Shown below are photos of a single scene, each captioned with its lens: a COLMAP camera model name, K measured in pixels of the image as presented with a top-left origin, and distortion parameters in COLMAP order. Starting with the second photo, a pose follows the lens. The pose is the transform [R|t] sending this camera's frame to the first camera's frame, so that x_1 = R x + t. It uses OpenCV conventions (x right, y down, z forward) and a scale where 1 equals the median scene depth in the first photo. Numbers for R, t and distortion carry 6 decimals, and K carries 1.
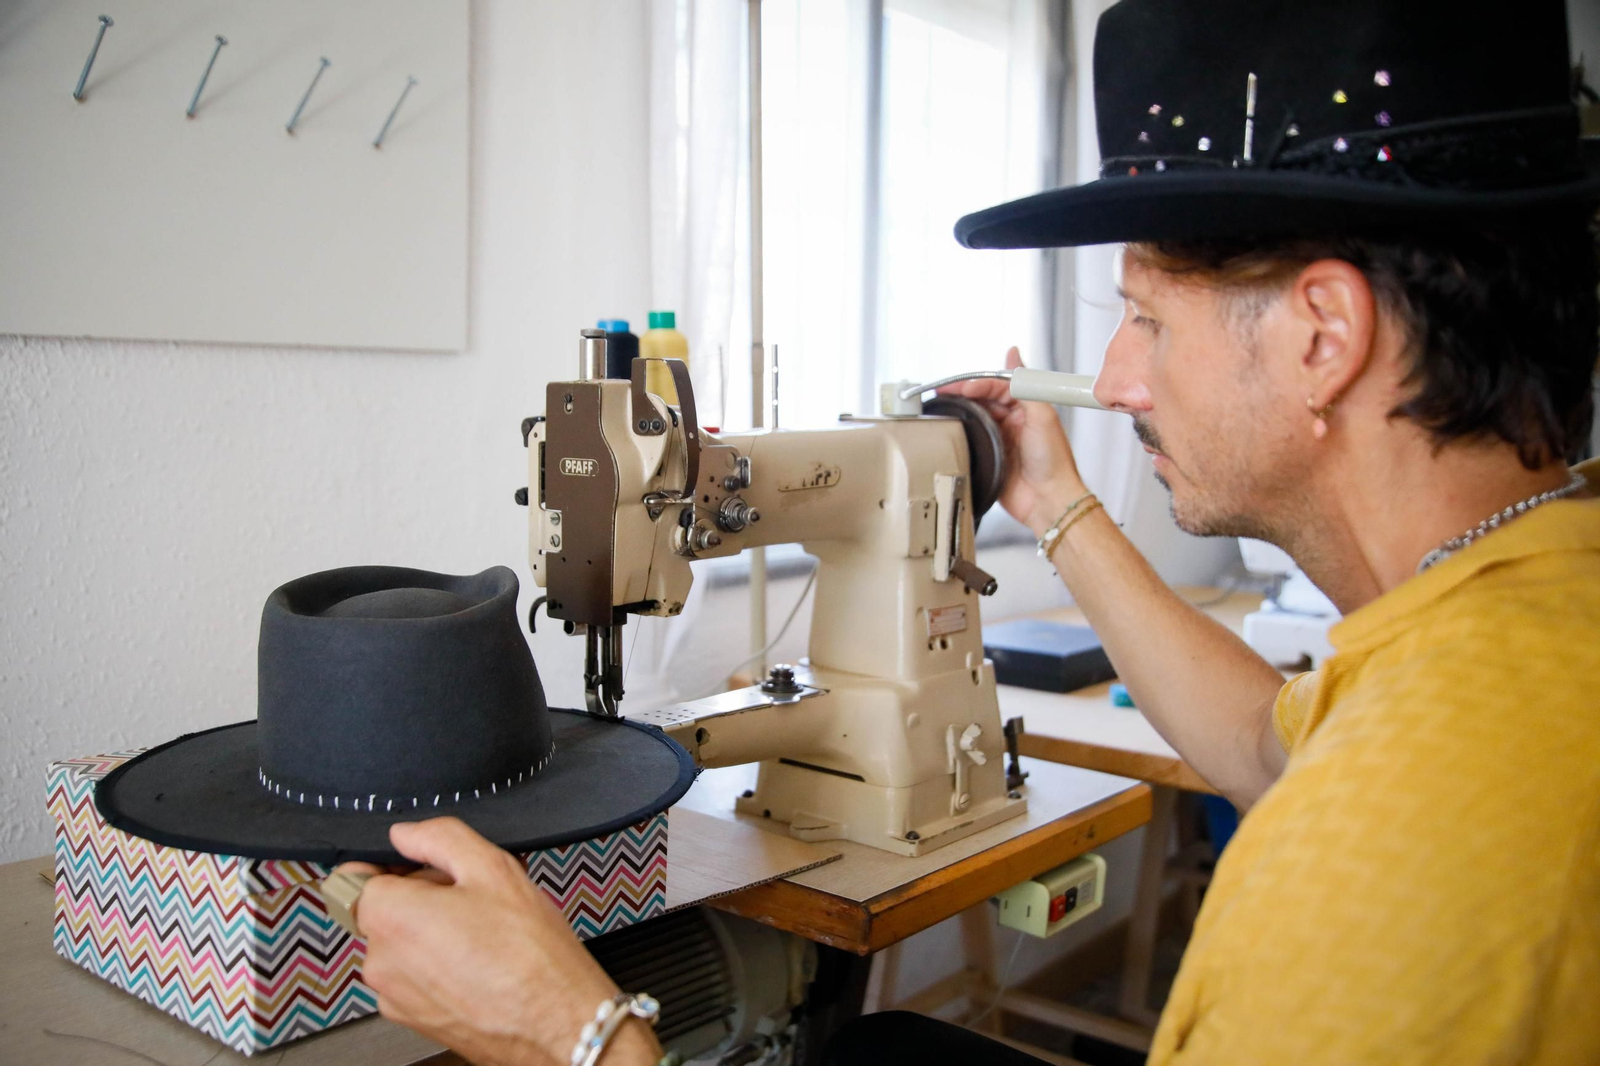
lens RADIAL K [[1469.0, 0, 841.5], [0, 1469.0, 518.0], [0, 0, 1]] dist [0.004385, 0.000000]
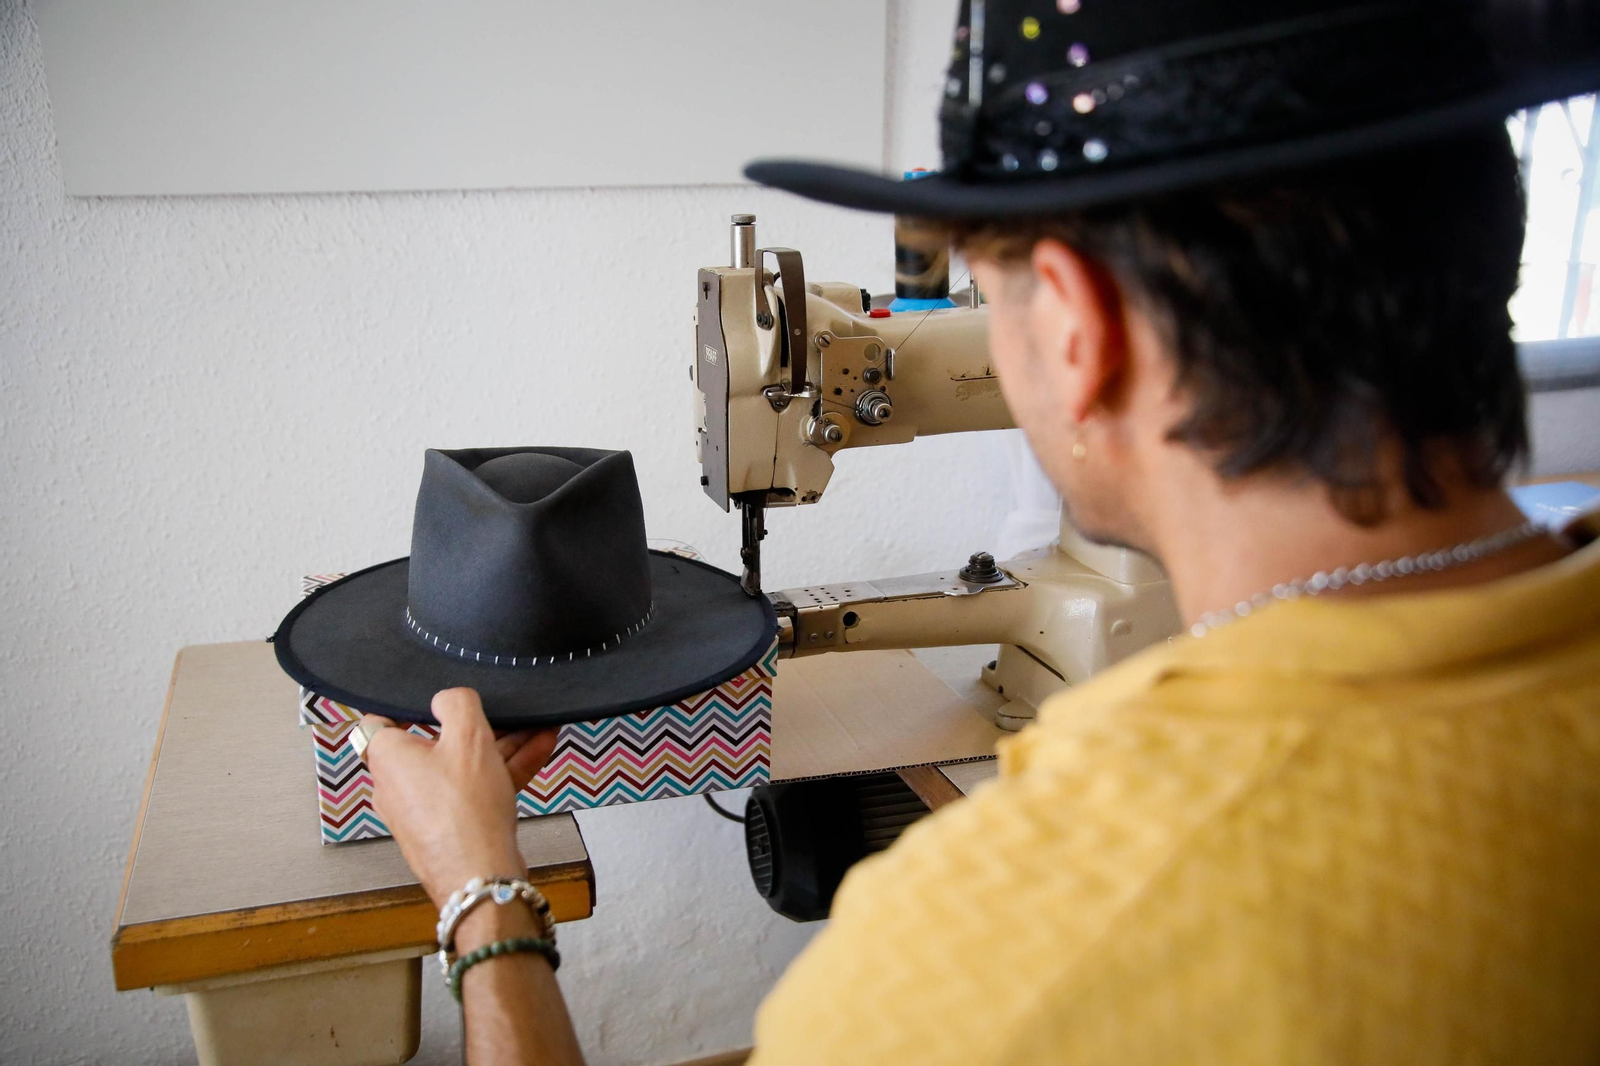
lens RADIAL K [[1424.9, 0, 801.6], [0, 1424.9, 533.9], [0, 0, 1]] dist [-0.052635, -0.001291]
pose [[0.853682, 0.126962, -0.505082, 0.377684], [-0.032106, 0.980814, 0.192282, -0.101102], [0.519804, -0.147931, 0.841380, 0.170124]]
